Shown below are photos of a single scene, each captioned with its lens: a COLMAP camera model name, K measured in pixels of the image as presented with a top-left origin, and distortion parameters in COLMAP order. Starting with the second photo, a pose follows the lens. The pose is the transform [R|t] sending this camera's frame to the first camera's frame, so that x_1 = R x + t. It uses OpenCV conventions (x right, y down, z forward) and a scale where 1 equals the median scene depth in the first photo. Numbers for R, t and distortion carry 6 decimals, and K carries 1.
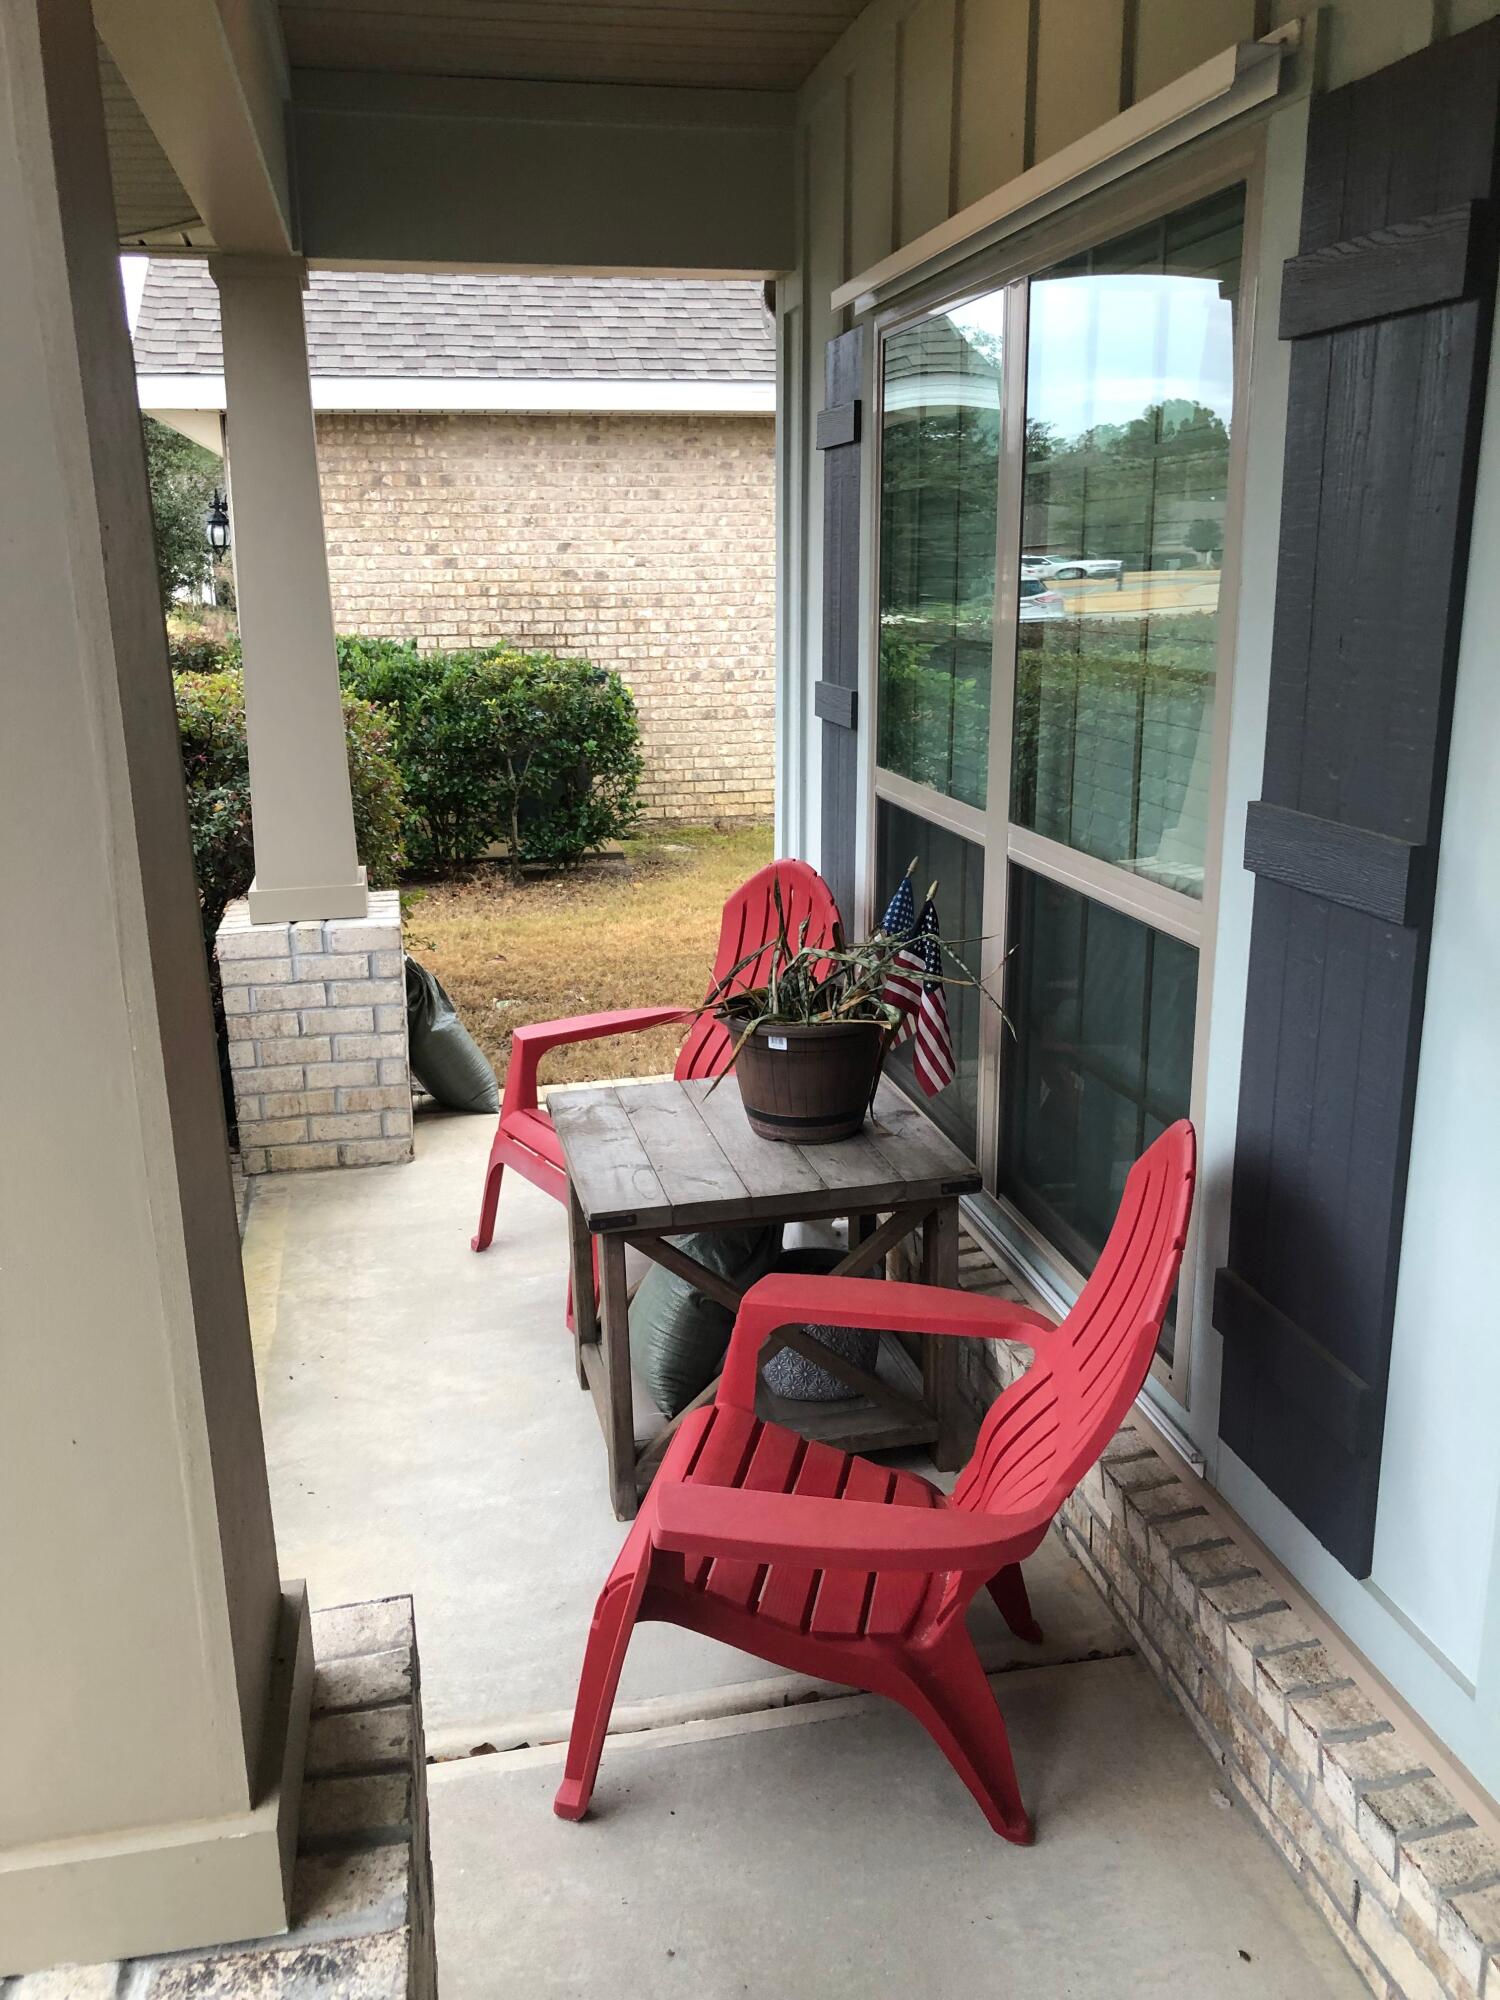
lens RADIAL K [[1641.8, 0, 749.3], [0, 1641.8, 998.2], [0, 0, 1]] dist [0.008073, 0.002369]
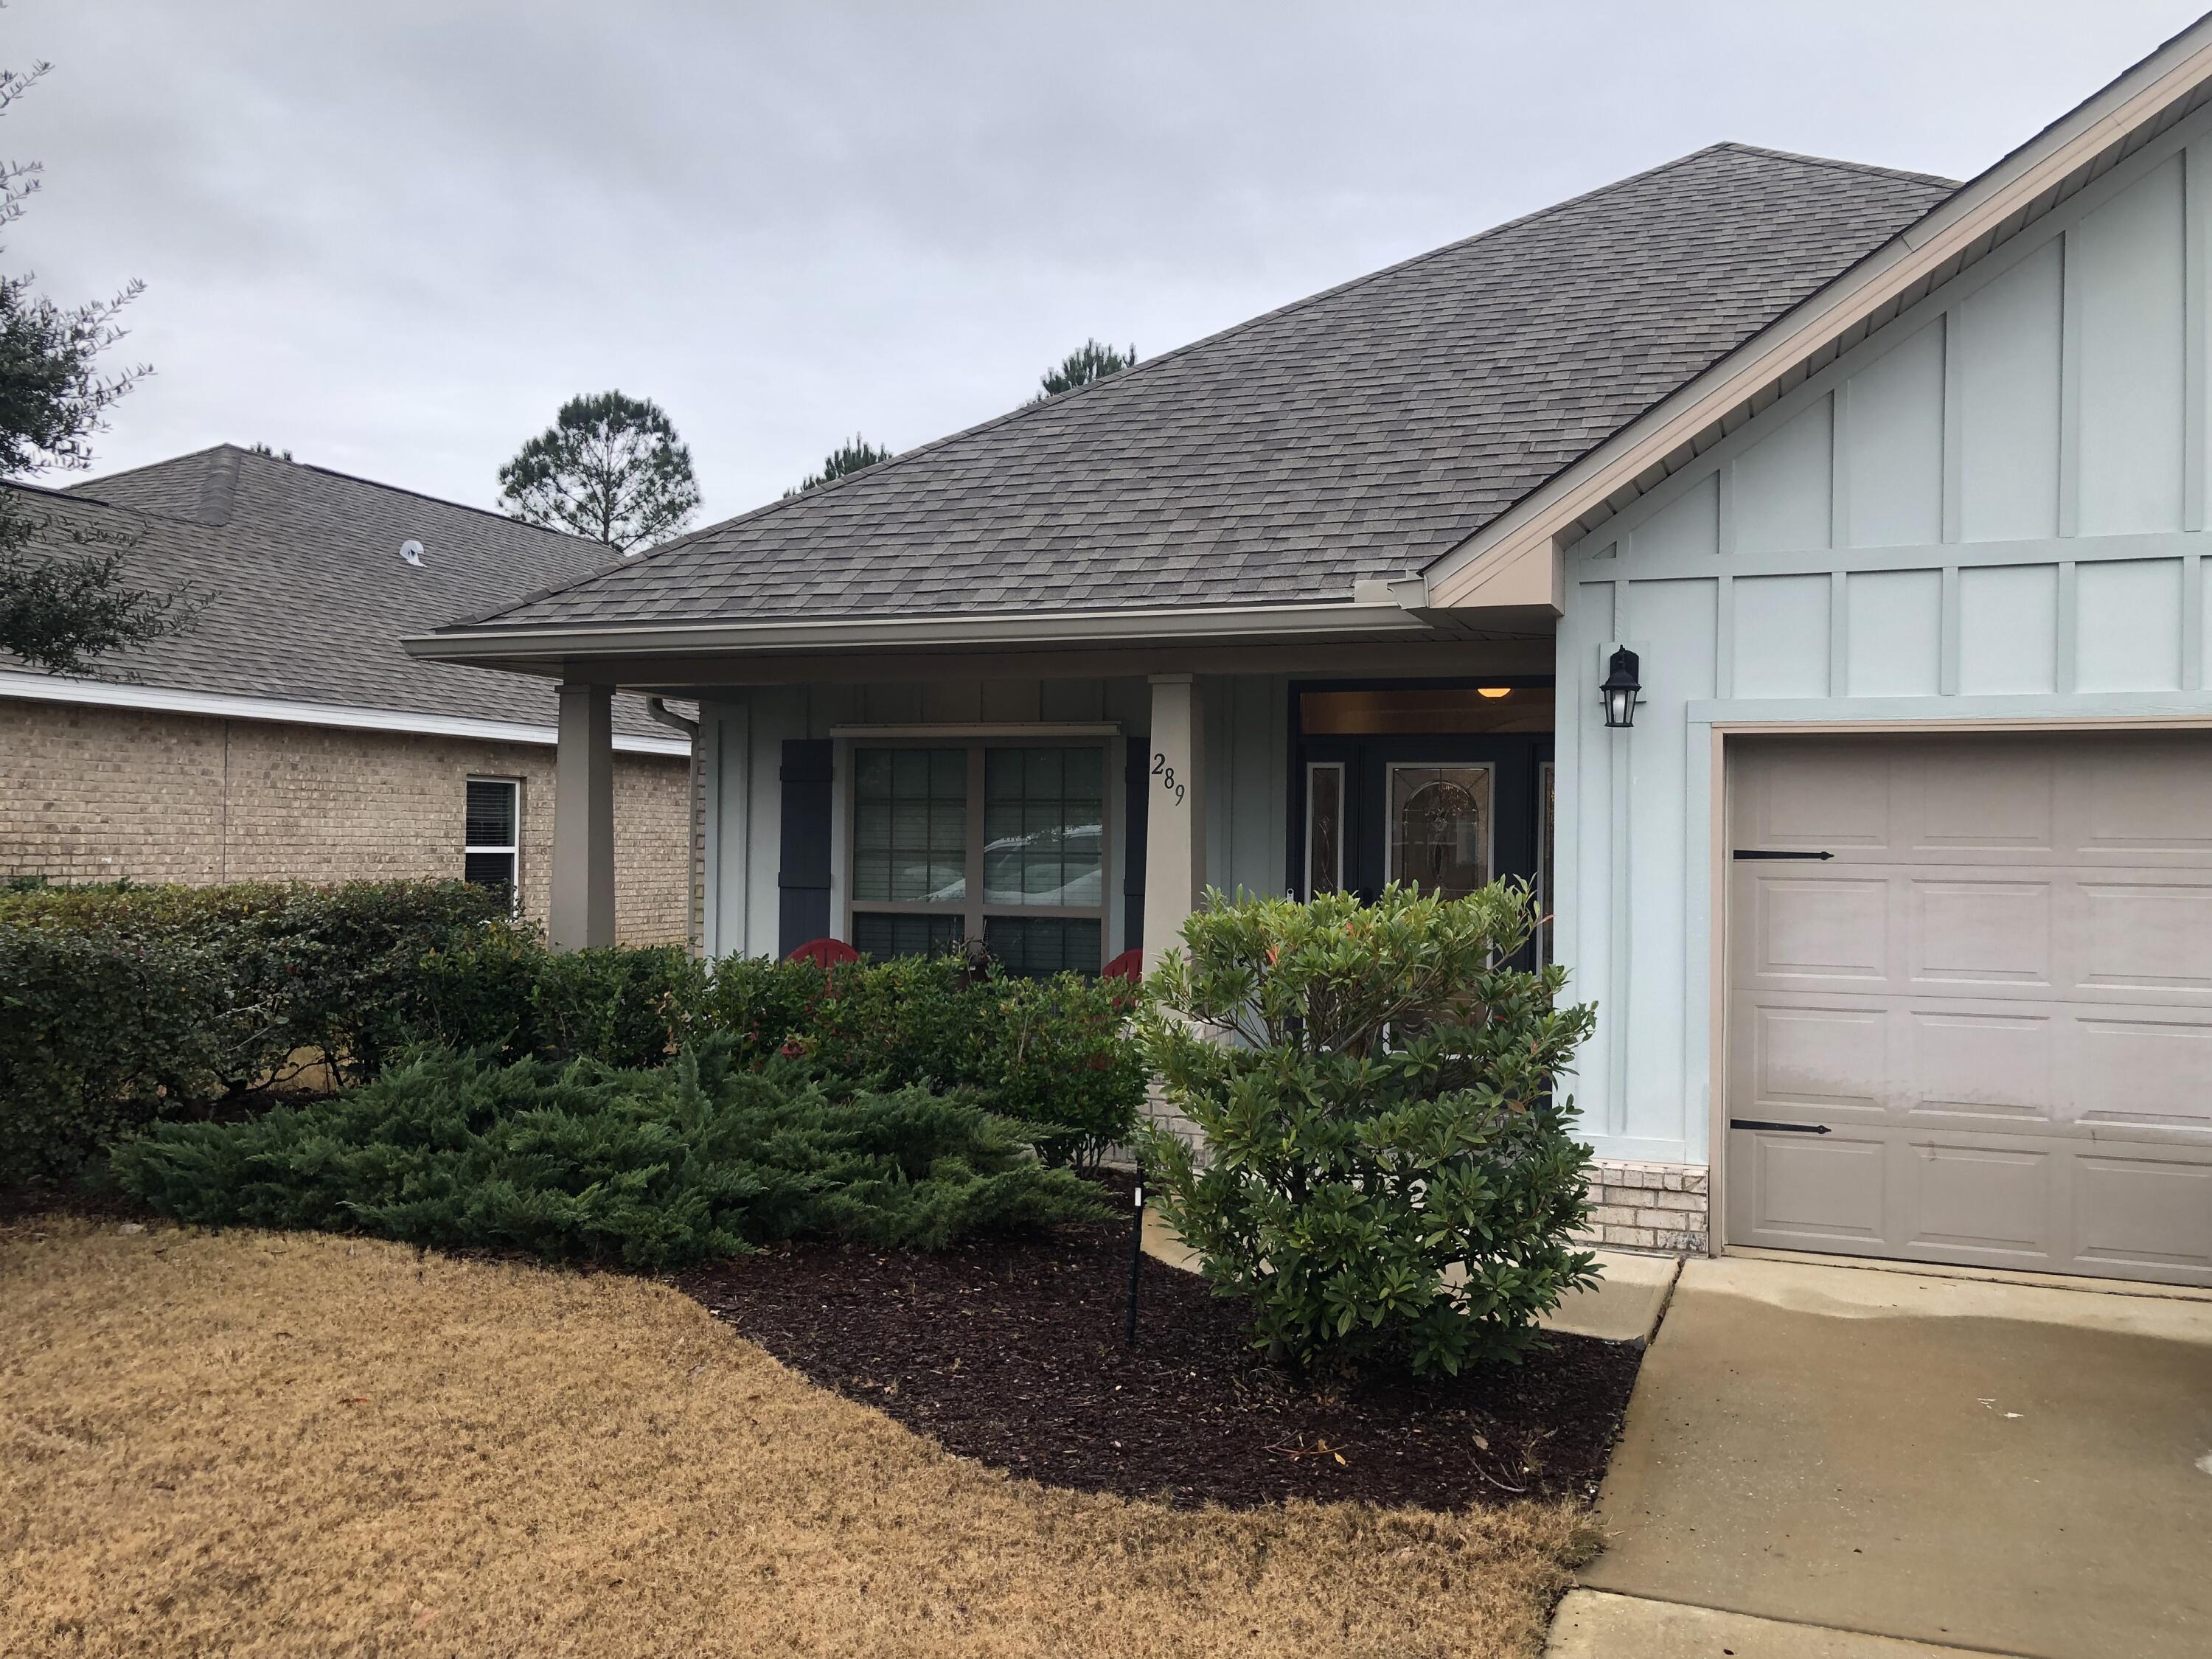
lens RADIAL K [[1807.7, 0, 1107.0], [0, 1807.7, 823.6], [0, 0, 1]] dist [-0.005160, -0.003524]
pose [[0.542734, 0.025286, 0.839524, -0.803816], [0.203107, 0.965930, -0.160398, 0.110056], [-0.814977, 0.257567, 0.519107, -0.324007]]
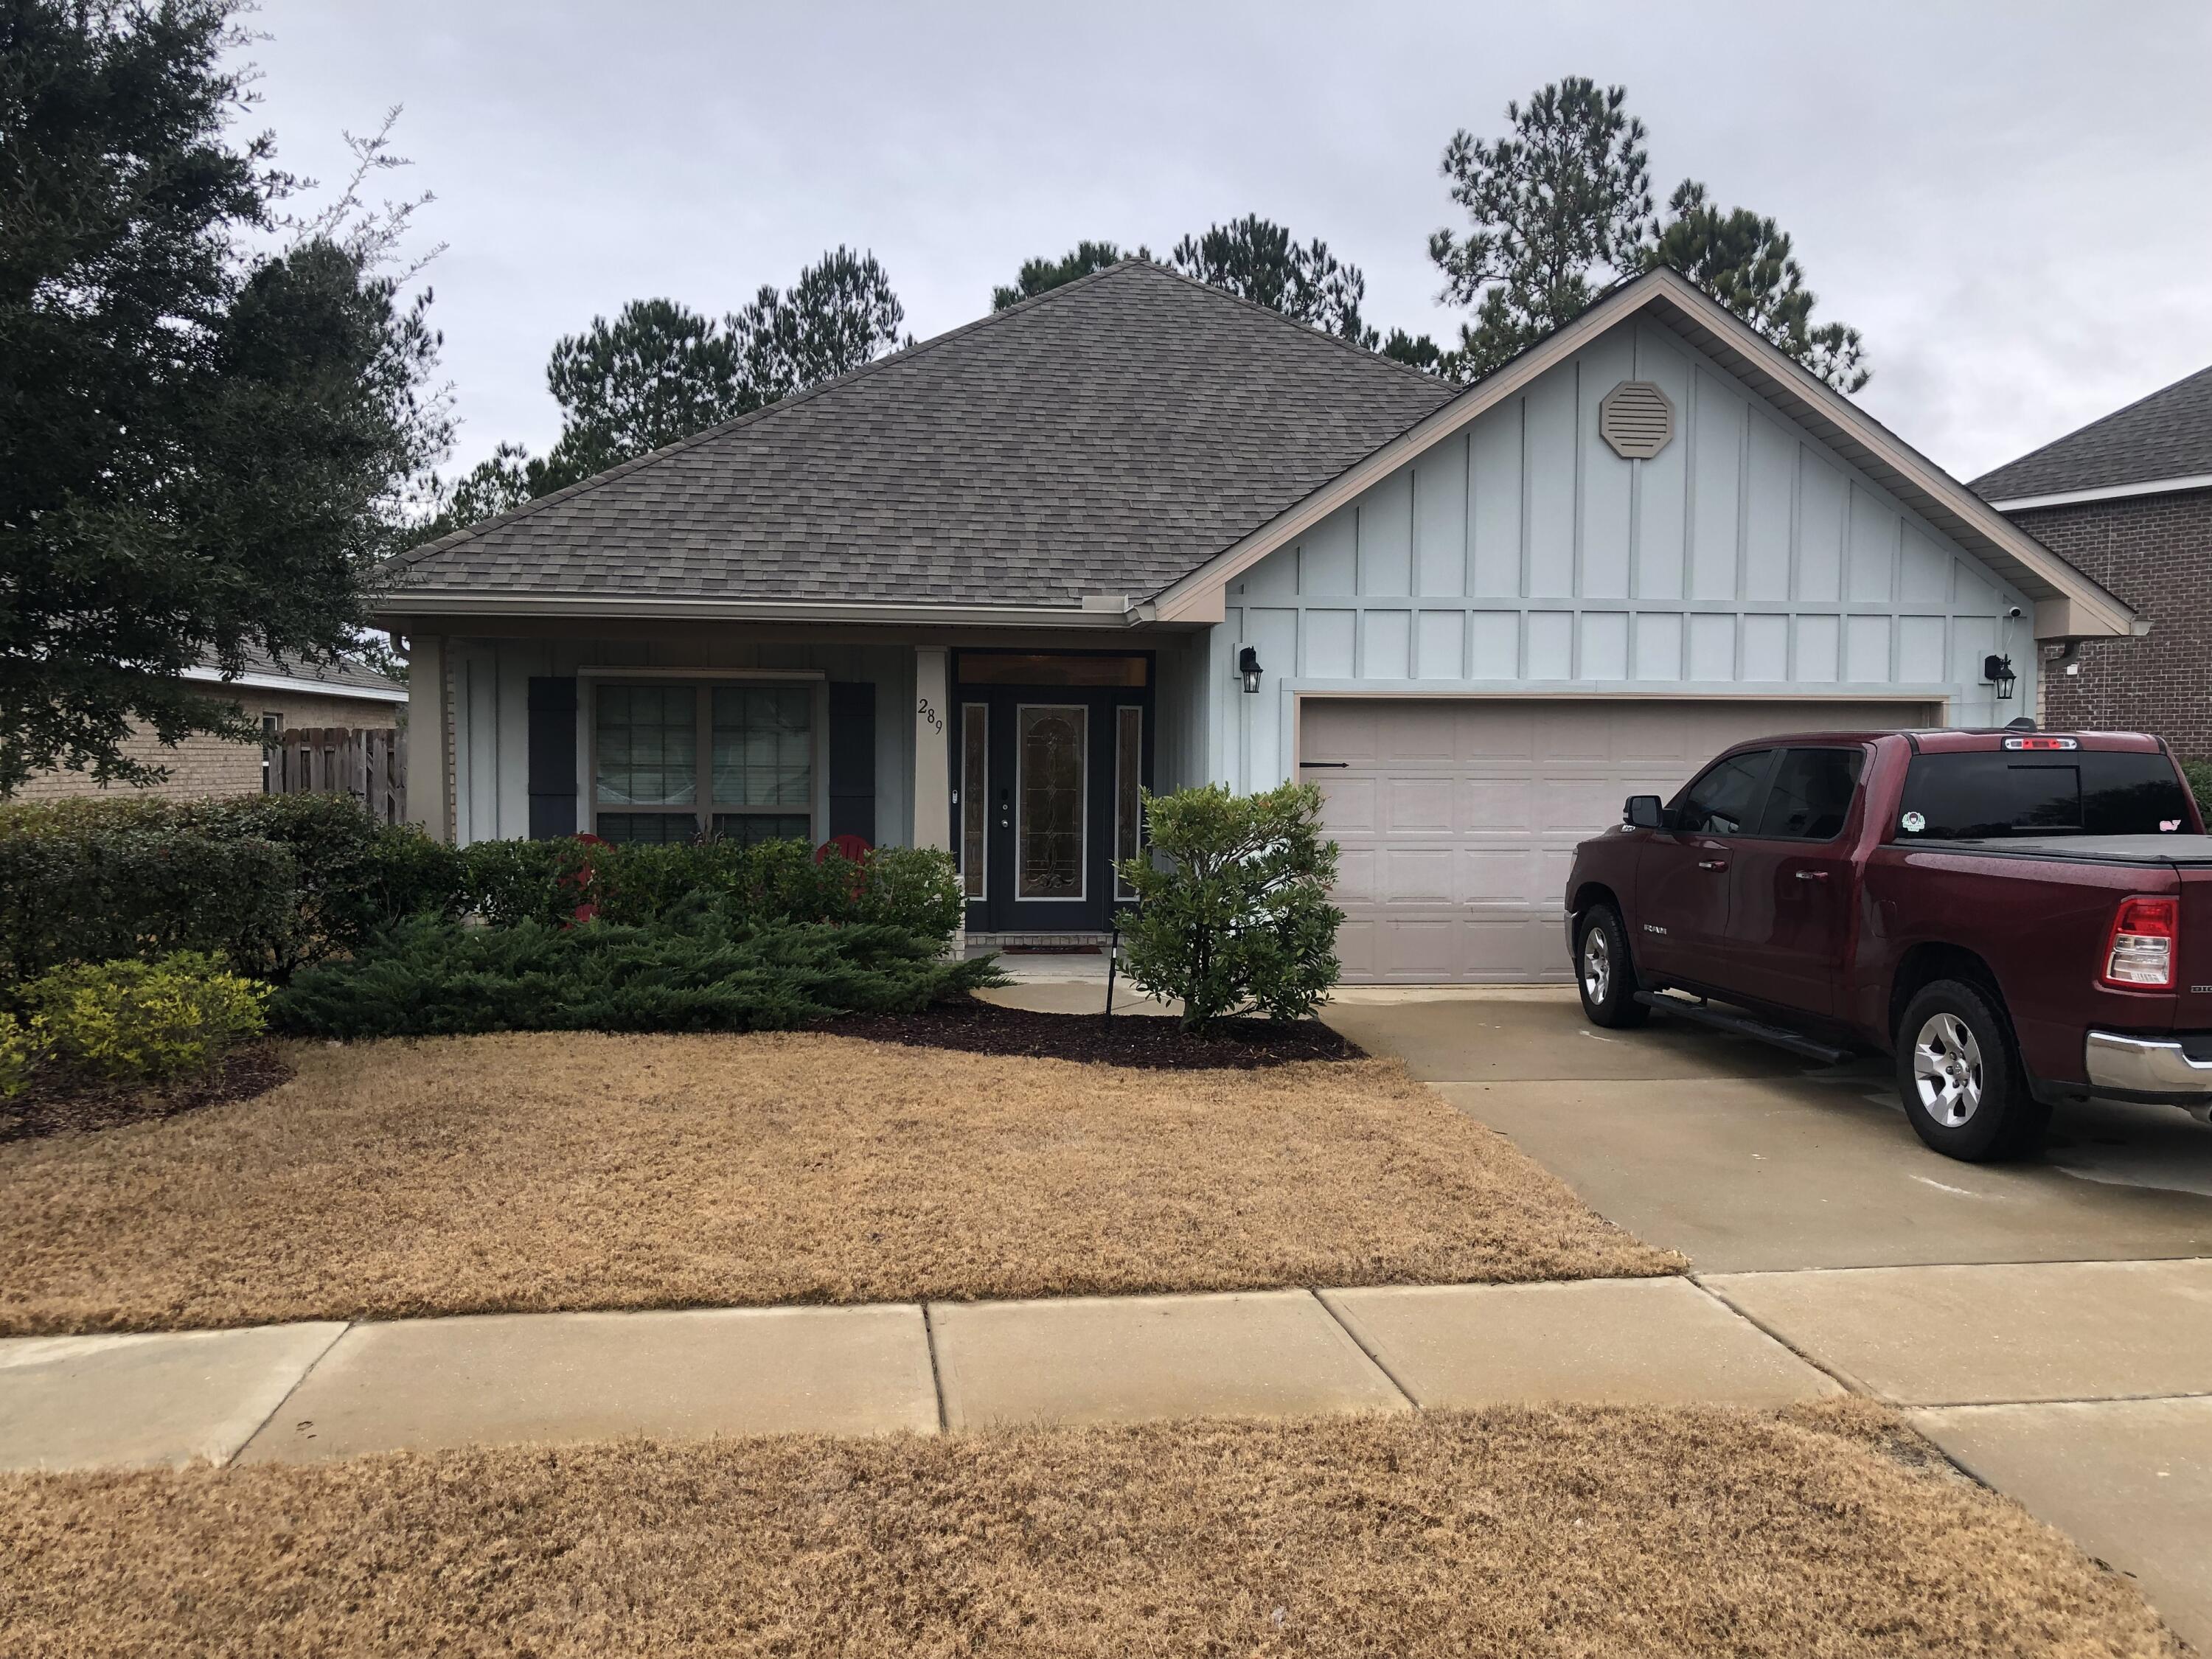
lens RADIAL K [[1815.8, 0, 1104.7], [0, 1815.8, 835.3], [0, 0, 1]] dist [0.008073, 0.002369]
pose [[0.066995, -0.031439, 0.997258, -1.376572], [0.251414, 0.967784, 0.013620, 0.050868], [-0.965558, 0.249812, 0.072741, -0.089681]]
